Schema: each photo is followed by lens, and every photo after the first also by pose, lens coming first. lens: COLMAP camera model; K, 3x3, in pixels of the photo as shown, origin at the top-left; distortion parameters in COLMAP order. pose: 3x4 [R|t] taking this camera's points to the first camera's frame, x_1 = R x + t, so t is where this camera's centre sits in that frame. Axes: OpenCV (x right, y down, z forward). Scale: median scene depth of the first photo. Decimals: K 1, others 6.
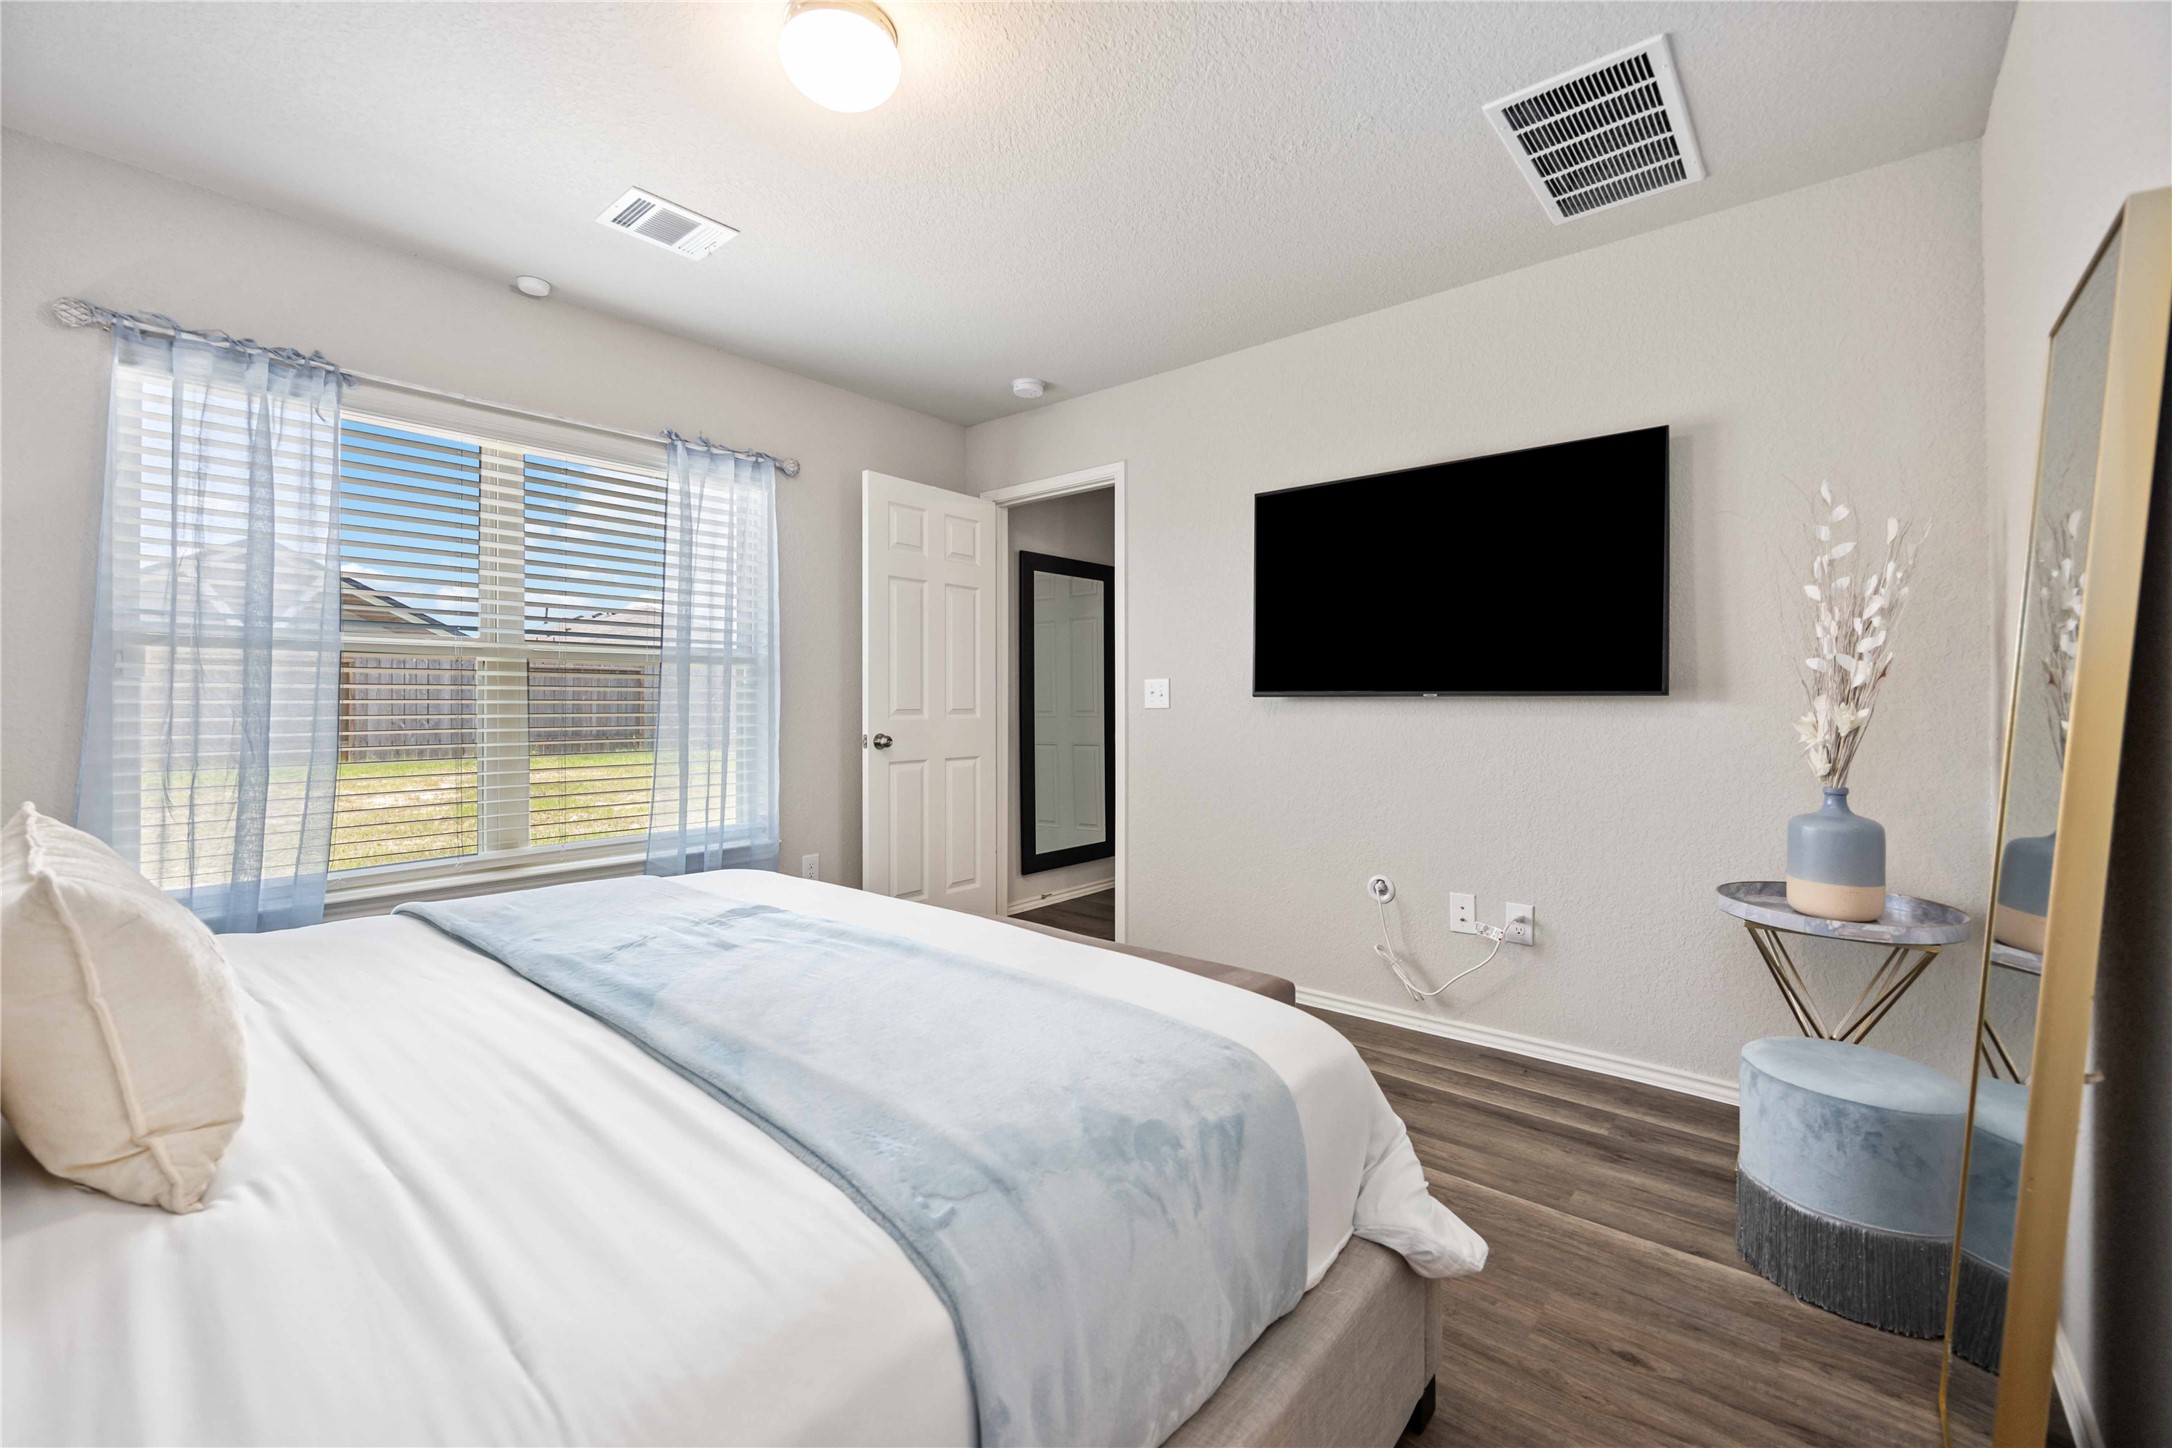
lens RADIAL K [[883.5, 0, 1087.2], [0, 883.5, 708.3], [0, 0, 1]] dist [-0.000028, -0.000138]
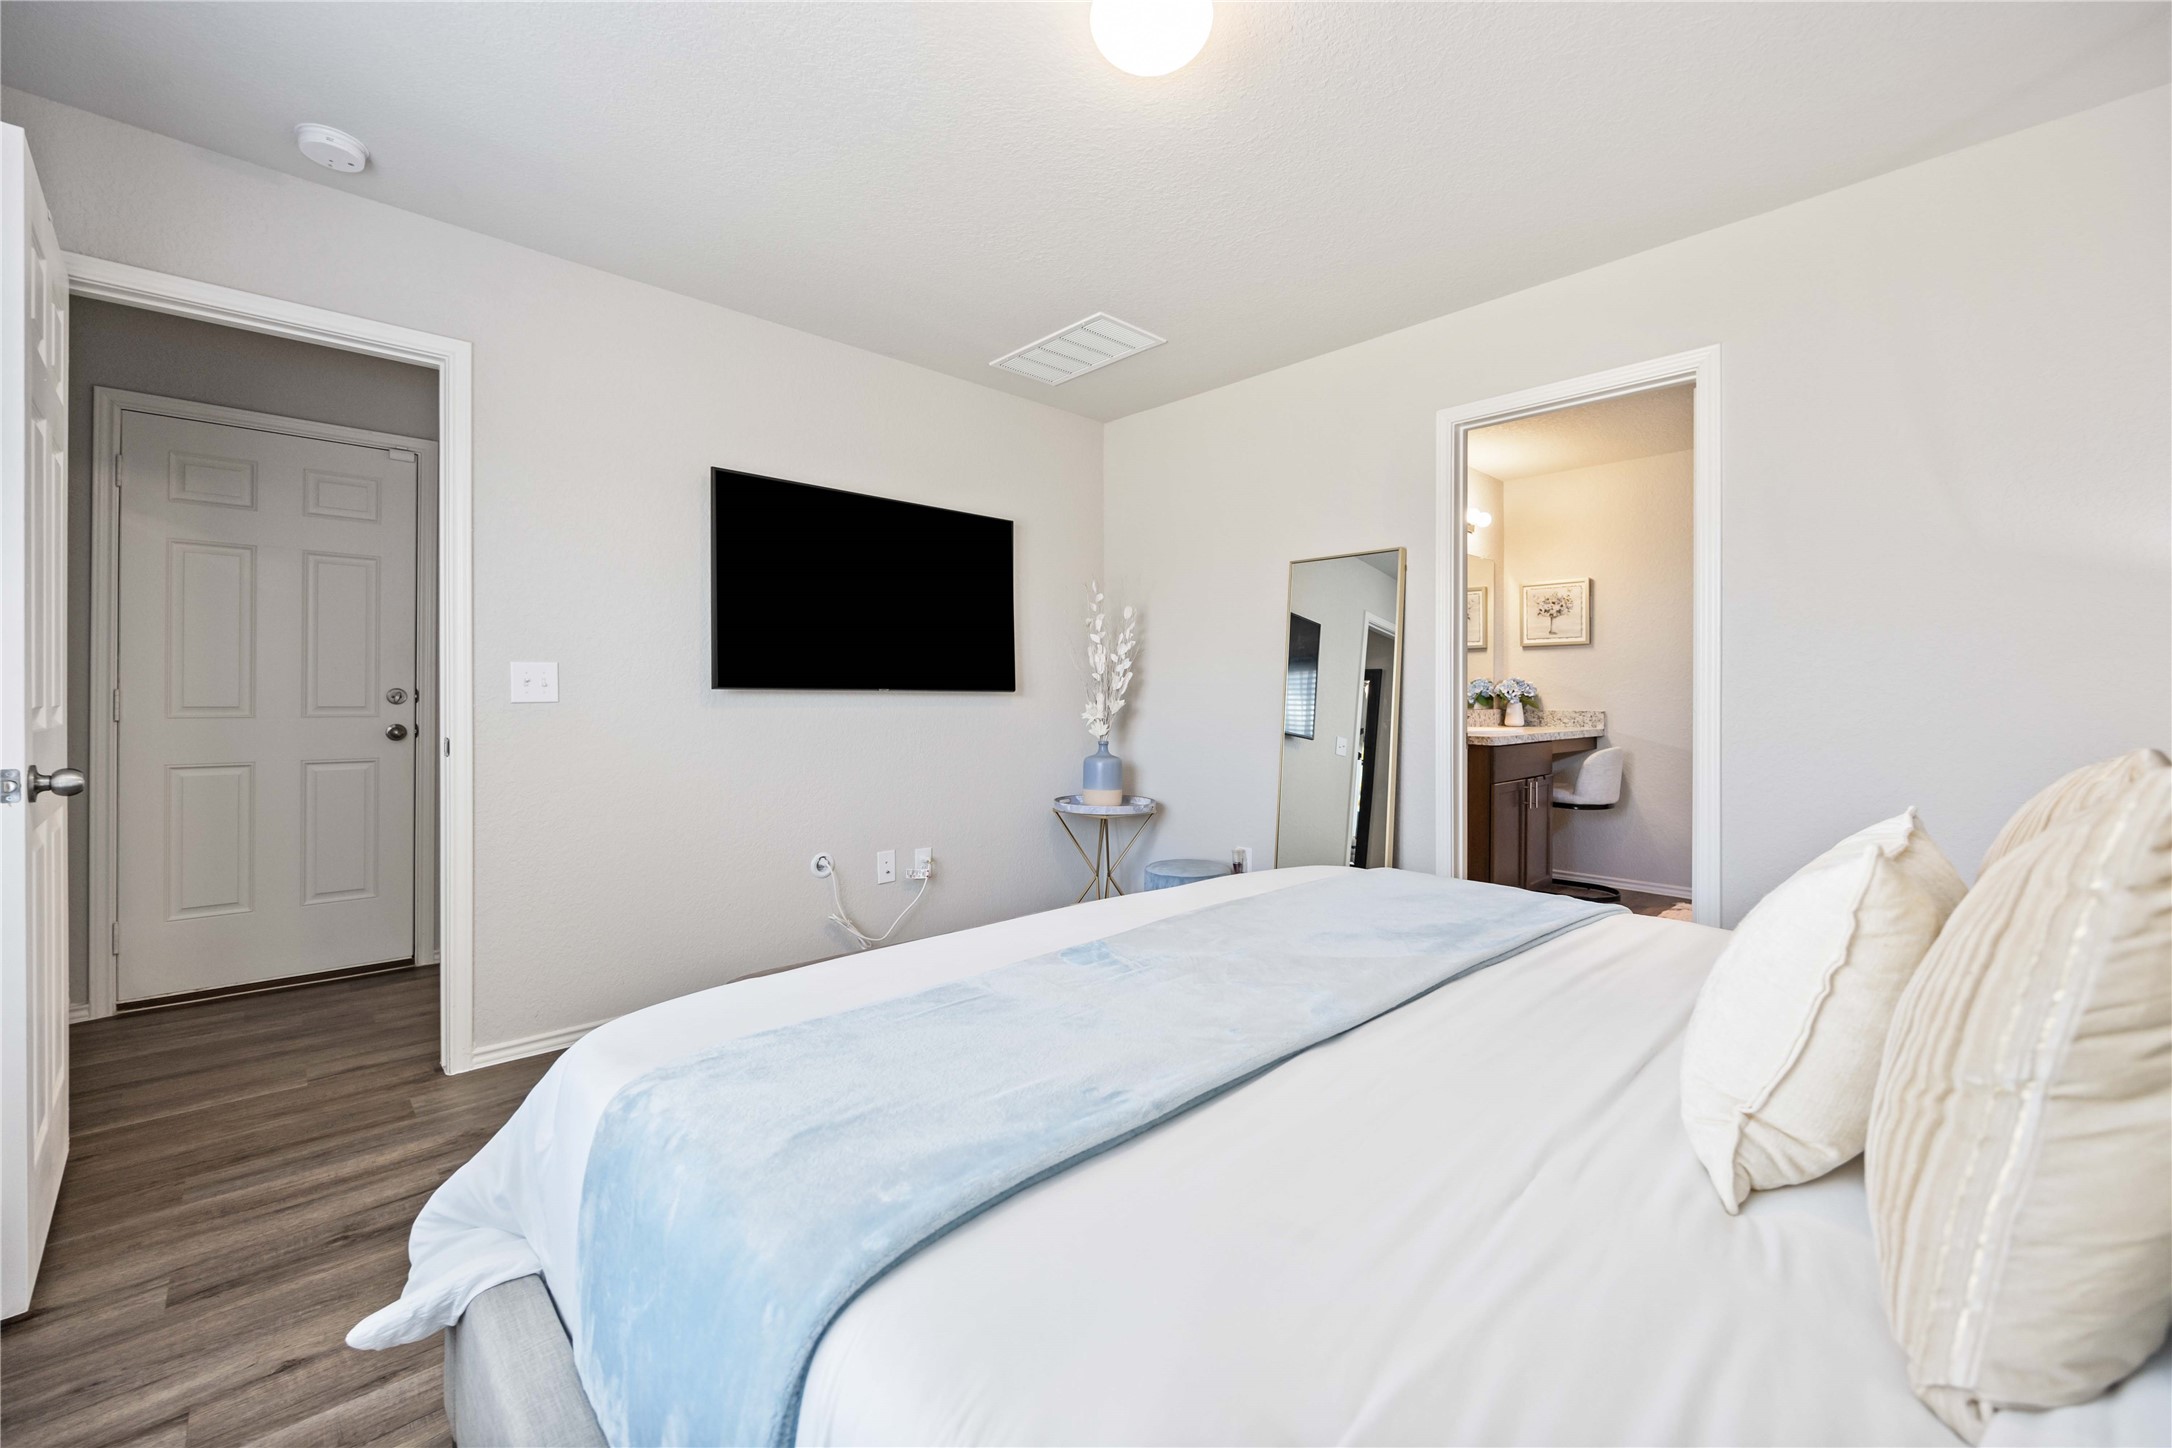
lens RADIAL K [[883.5, 0, 1087.2], [0, 883.5, 708.3], [0, 0, 1]] dist [-0.000028, -0.000138]
pose [[0.116184, -0.015299, 0.993110, -0.767165], [-0.000862, 0.999879, 0.015504, -0.008714], [-0.993227, -0.002658, 0.116157, 0.581851]]
